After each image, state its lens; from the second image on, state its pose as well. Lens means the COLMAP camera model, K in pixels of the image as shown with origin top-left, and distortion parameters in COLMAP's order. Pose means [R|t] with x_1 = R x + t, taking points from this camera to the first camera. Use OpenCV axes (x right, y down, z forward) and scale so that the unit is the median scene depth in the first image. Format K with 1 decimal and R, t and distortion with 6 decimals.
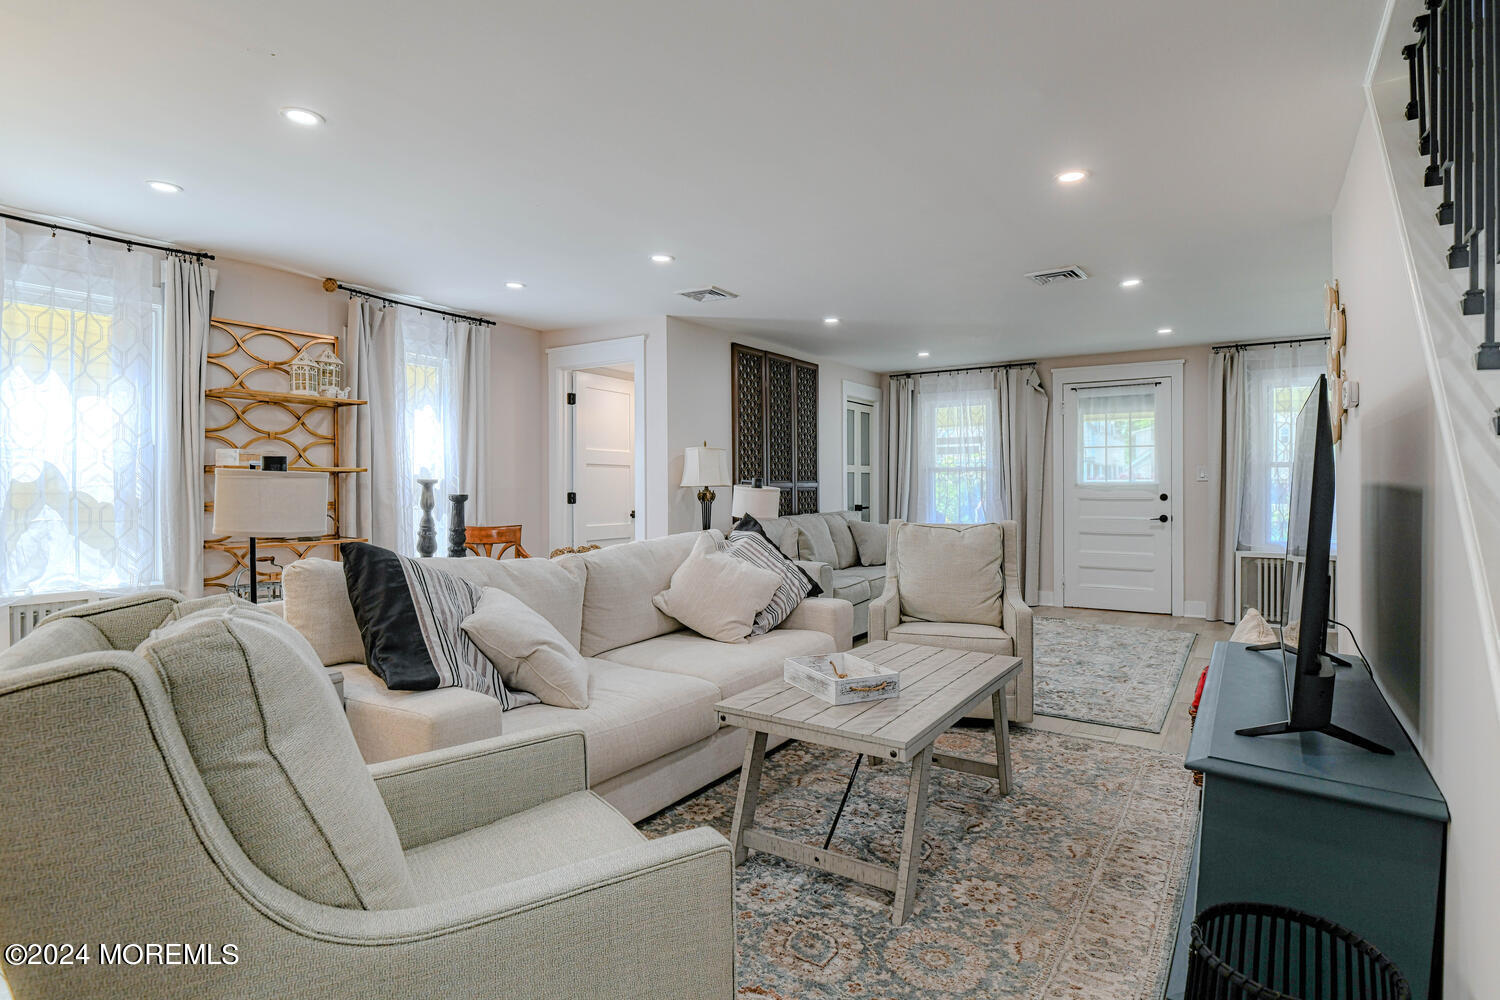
lens RADIAL K [[776.8, 0, 758.7], [0, 776.8, 496.2], [0, 0, 1]] dist [-0.015796, -0.000890]
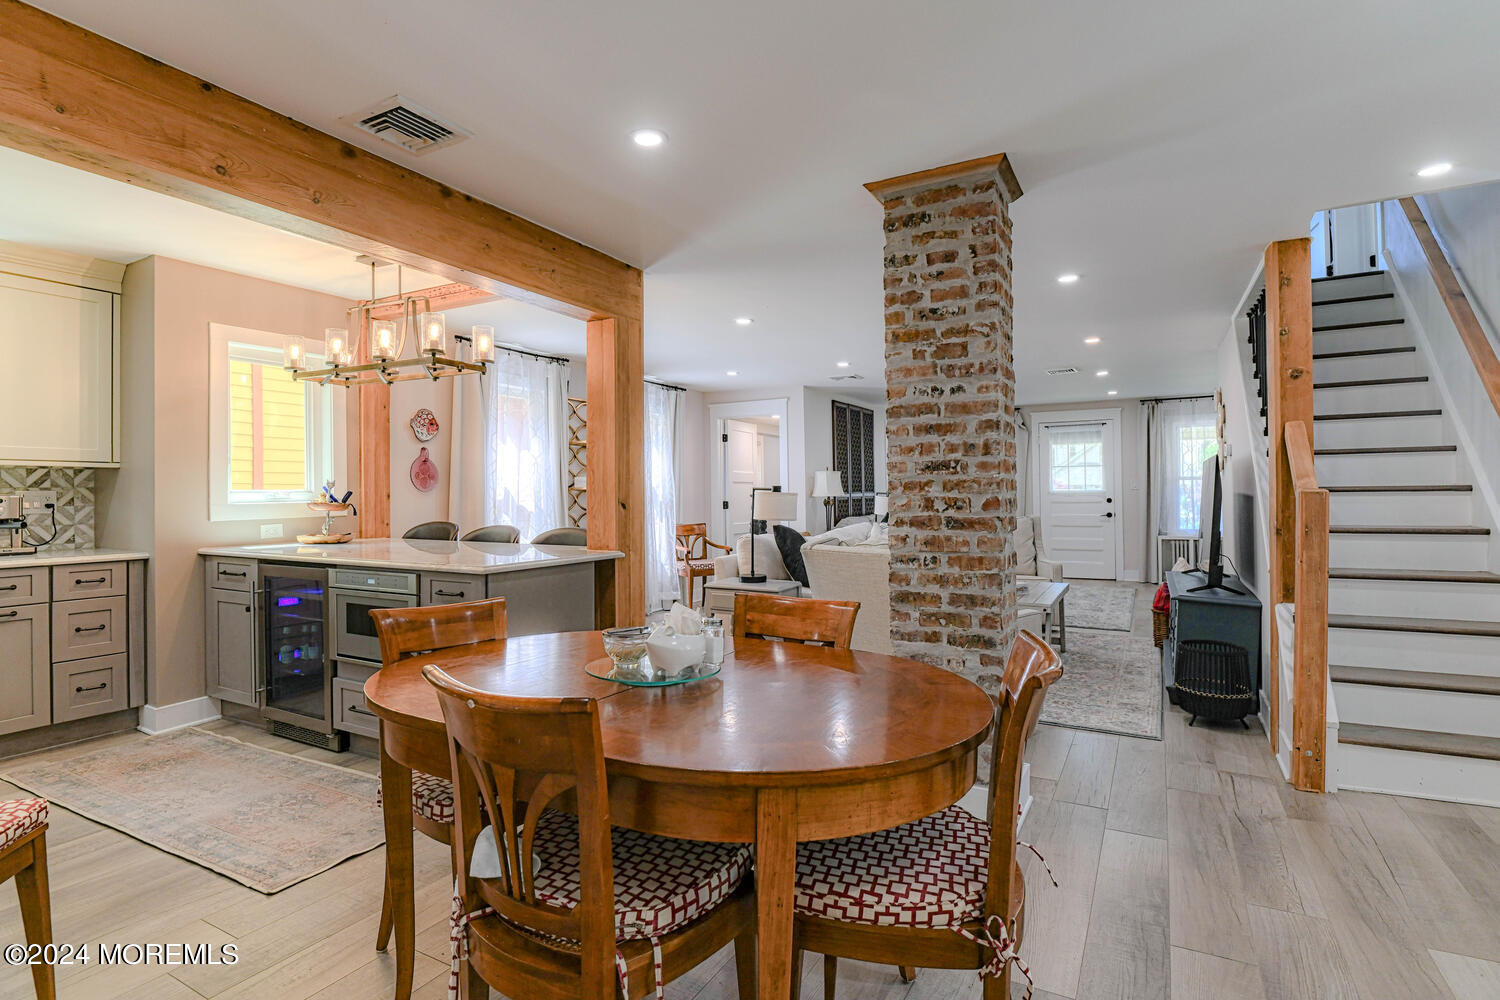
lens RADIAL K [[723.6, 0, 746.4], [0, 723.6, 495.2], [0, 0, 1]] dist [-0.016183, -0.000553]
pose [[0.998102, -0.010167, 0.060745, -0.282994], [0.010879, 0.999876, -0.011415, -0.000709], [-0.060621, 0.012054, 0.998088, -0.374446]]
